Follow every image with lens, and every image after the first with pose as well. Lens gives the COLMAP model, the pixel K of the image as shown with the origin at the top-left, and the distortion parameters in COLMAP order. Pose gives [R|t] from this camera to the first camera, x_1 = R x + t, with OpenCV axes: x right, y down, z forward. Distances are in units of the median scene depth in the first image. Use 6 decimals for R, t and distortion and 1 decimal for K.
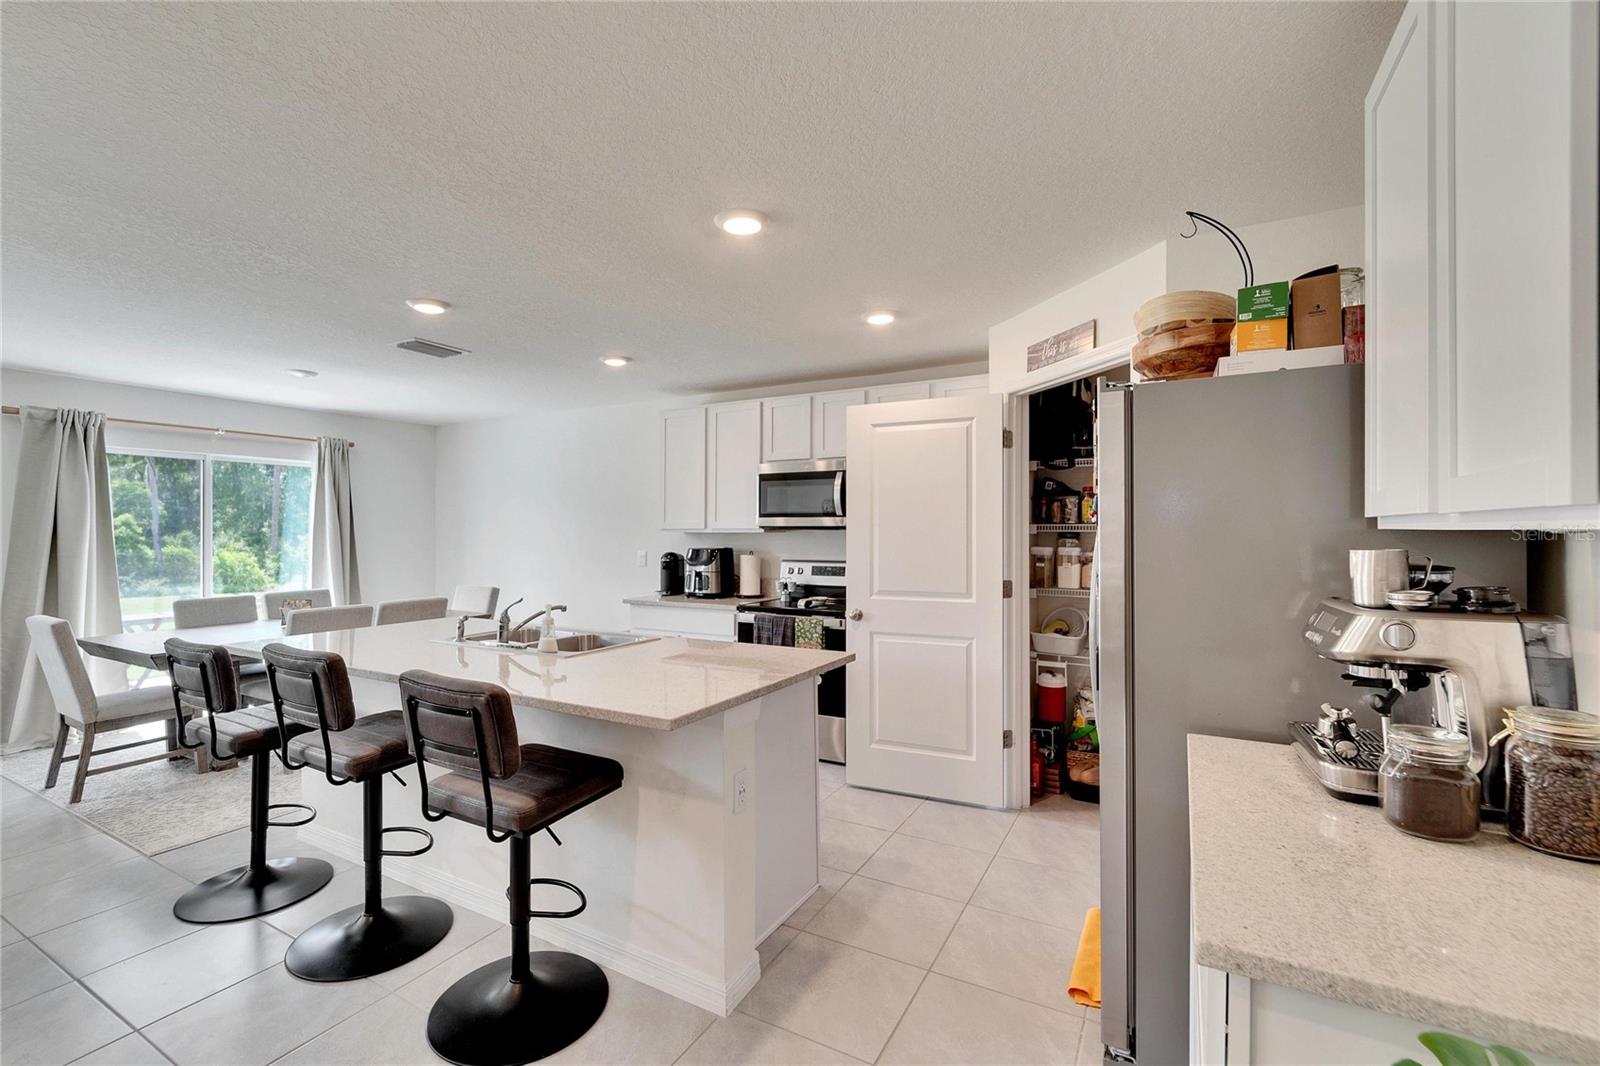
lens RADIAL K [[696.7, 0, 792.7], [0, 696.7, 526.4], [0, 0, 1]] dist [0.000243, 0.001103]
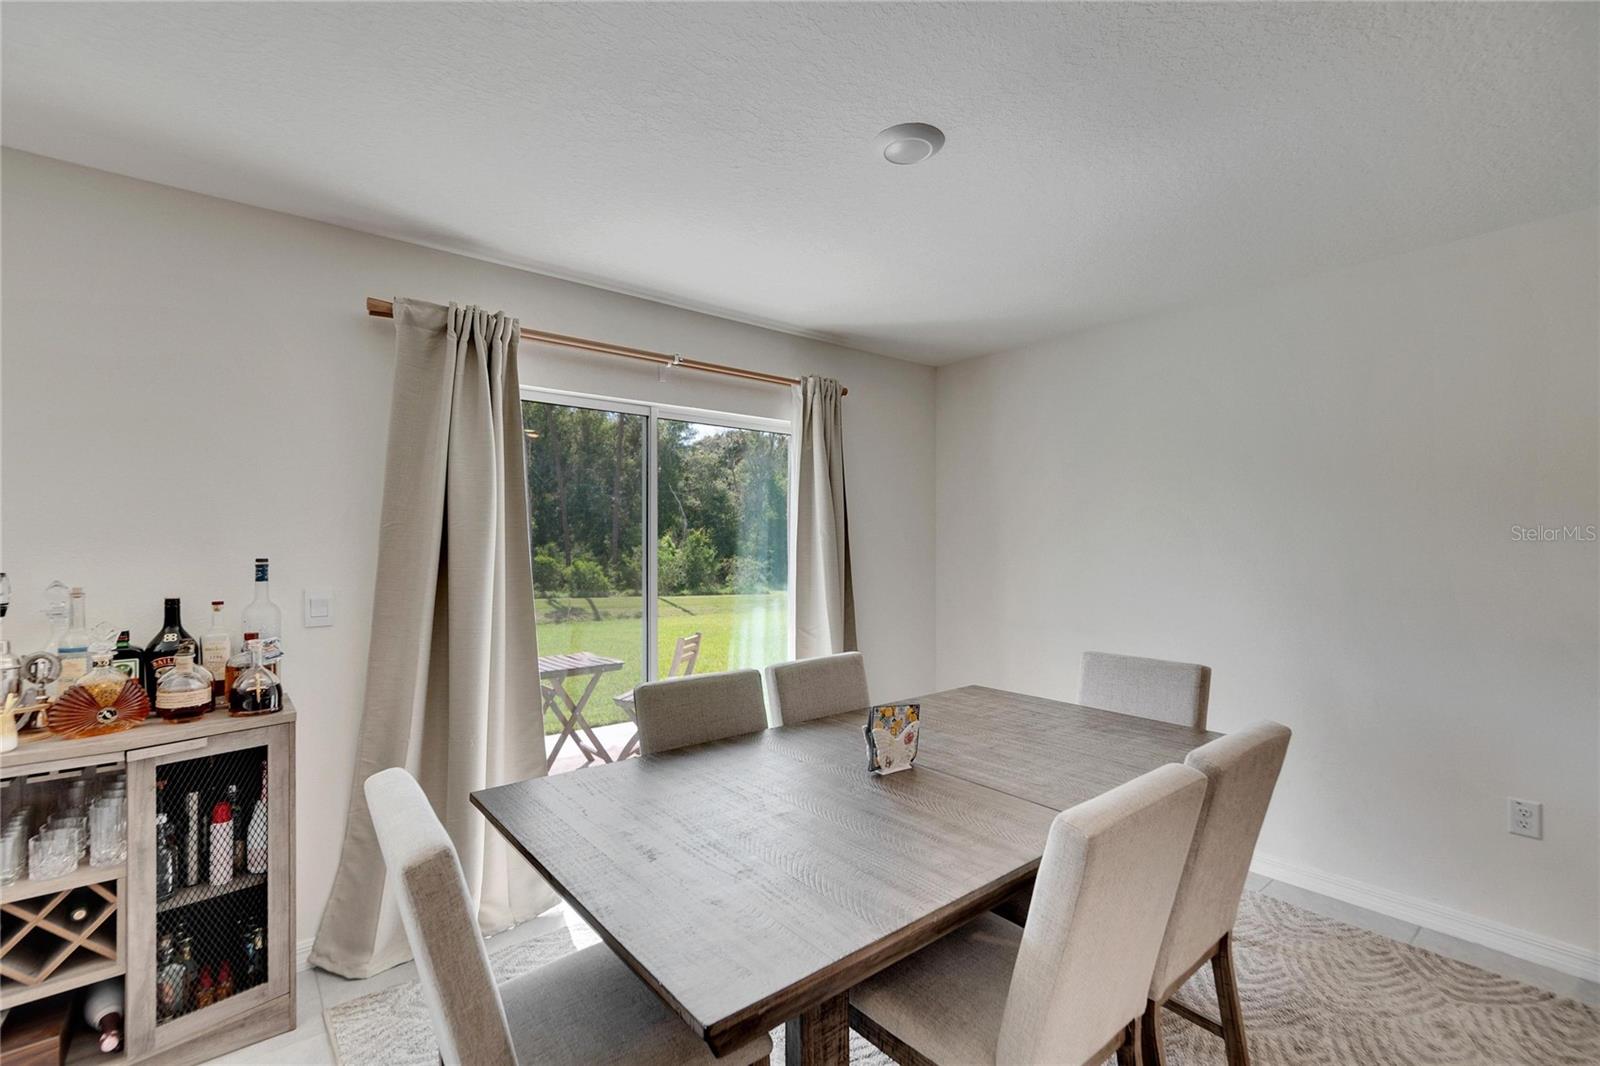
lens RADIAL K [[696.7, 0, 803.7], [0, 696.7, 537.0], [0, 0, 1]] dist [0.000243, 0.001103]
pose [[0.935209, -0.001550, -0.354094, -0.613888], [0.000555, 0.999996, -0.002910, 0.005780], [0.354097, 0.002525, 0.935205, 0.599801]]
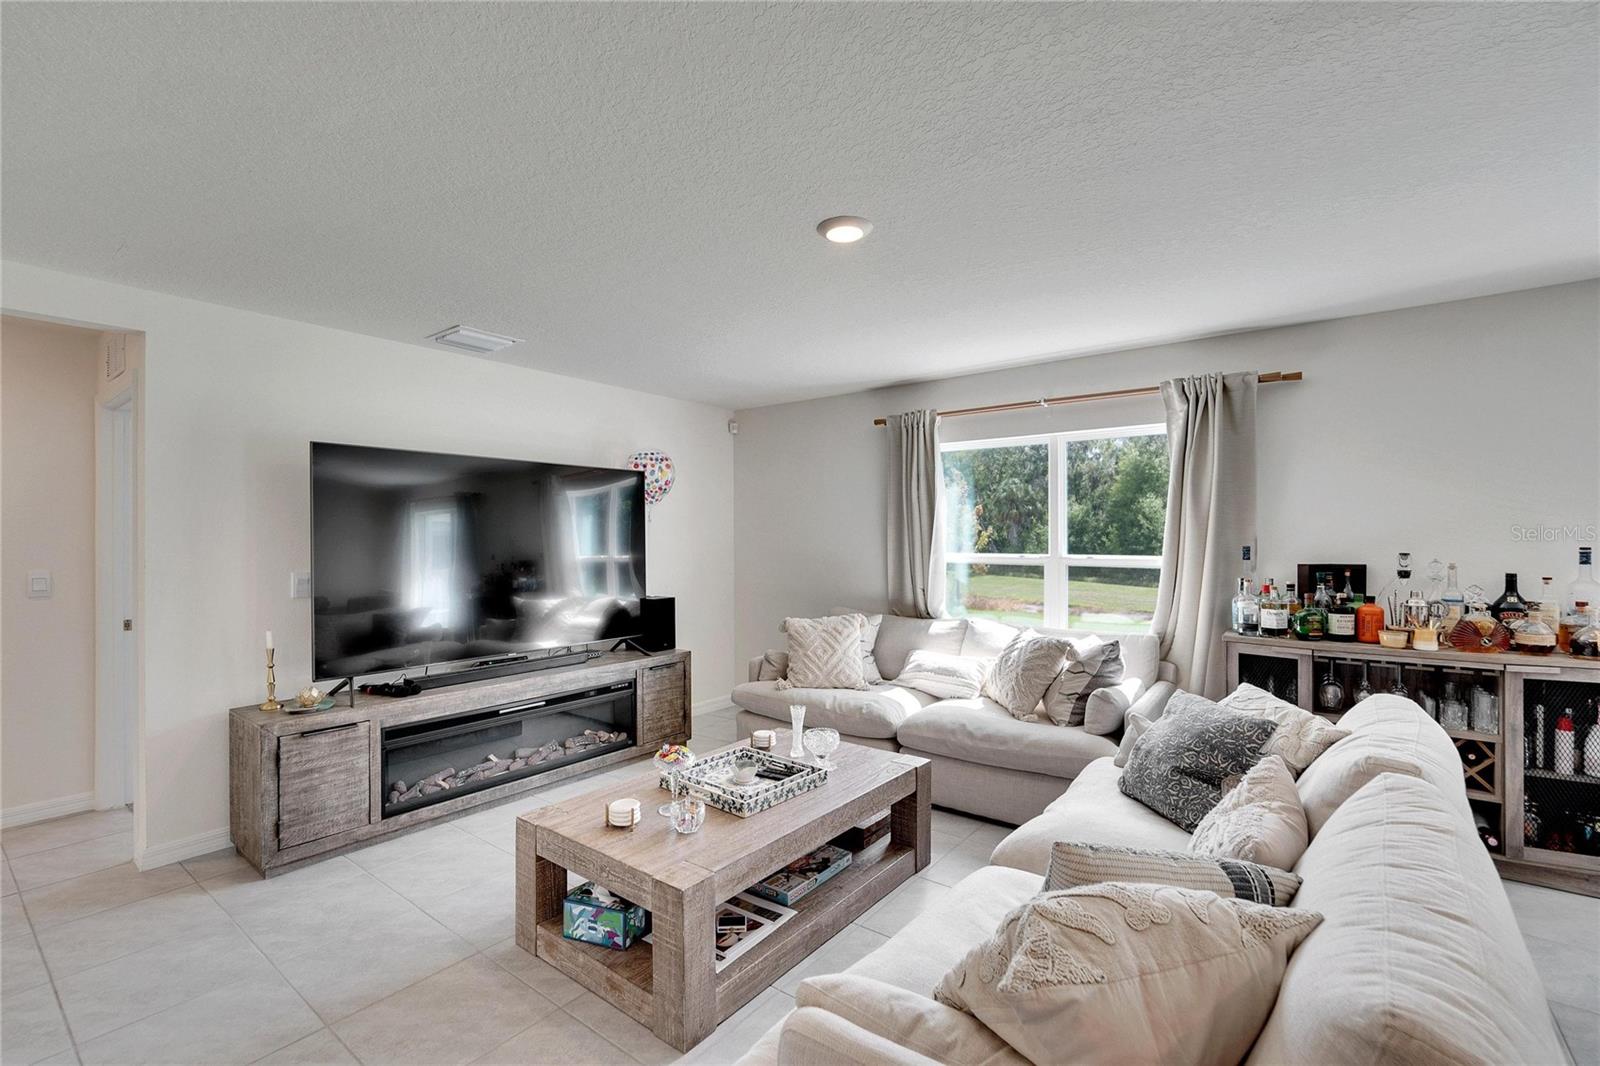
lens RADIAL K [[696.7, 0, 791.9], [0, 696.7, 541.3], [0, 0, 1]] dist [0.000243, 0.001103]
pose [[-0.130981, 0.004553, -0.991374, -0.418068], [0.000273, 0.999990, 0.004557, 0.009916], [0.991385, 0.000326, -0.130981, 0.302565]]
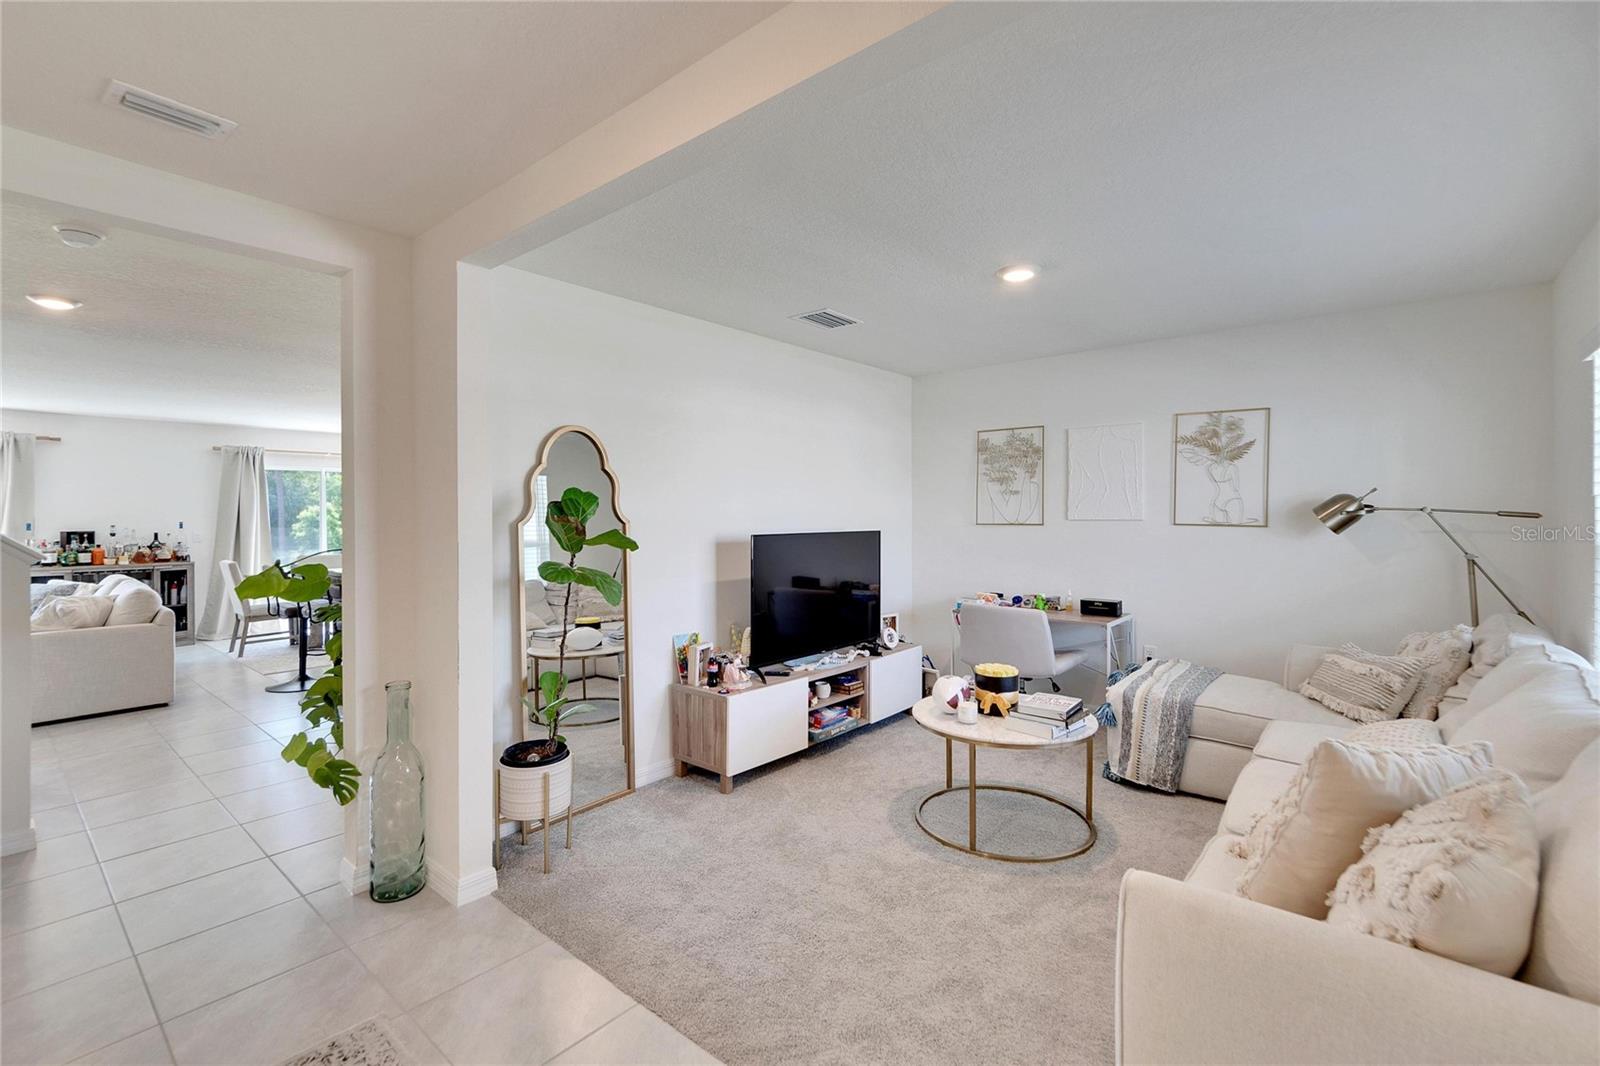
lens RADIAL K [[696.7, 0, 776.8], [0, 696.7, 513.6], [0, 0, 1]] dist [0.000243, 0.001103]
pose [[0.984831, 0.010067, -0.173225, 0.548538], [-0.009194, 0.999941, 0.005842, -0.023808], [0.173274, -0.004161, 0.984865, -0.462166]]
